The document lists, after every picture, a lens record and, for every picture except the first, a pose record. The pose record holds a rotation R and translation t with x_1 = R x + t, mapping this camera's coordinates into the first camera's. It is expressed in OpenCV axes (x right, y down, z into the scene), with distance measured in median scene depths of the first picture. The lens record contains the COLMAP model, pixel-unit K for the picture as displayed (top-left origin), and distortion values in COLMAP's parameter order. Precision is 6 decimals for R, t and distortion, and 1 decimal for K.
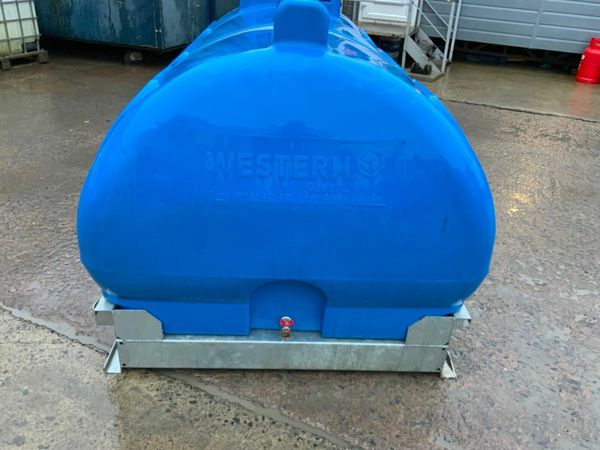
lens RADIAL K [[510.7, 0, 300.7], [0, 510.7, 226.3], [0, 0, 1]] dist [0.014741, -0.038412]
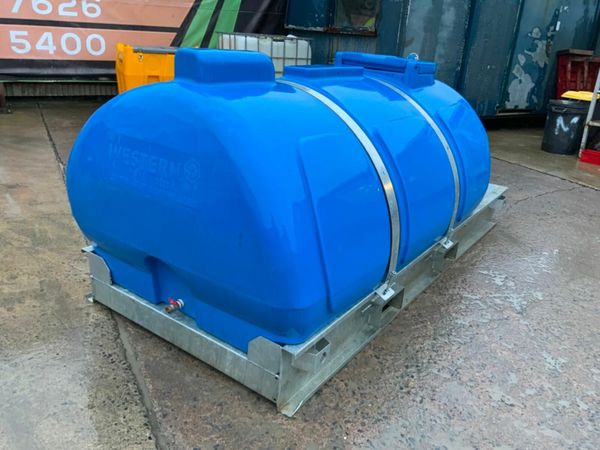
lens RADIAL K [[510.7, 0, 300.4], [0, 510.7, 223.4], [0, 0, 1]] dist [0.014741, -0.038412]
pose [[0.786461, 0.219045, -0.577493, 0.869853], [-0.313622, 0.947120, -0.067861, -0.001400], [0.532090, 0.234485, 0.813570, 0.118307]]
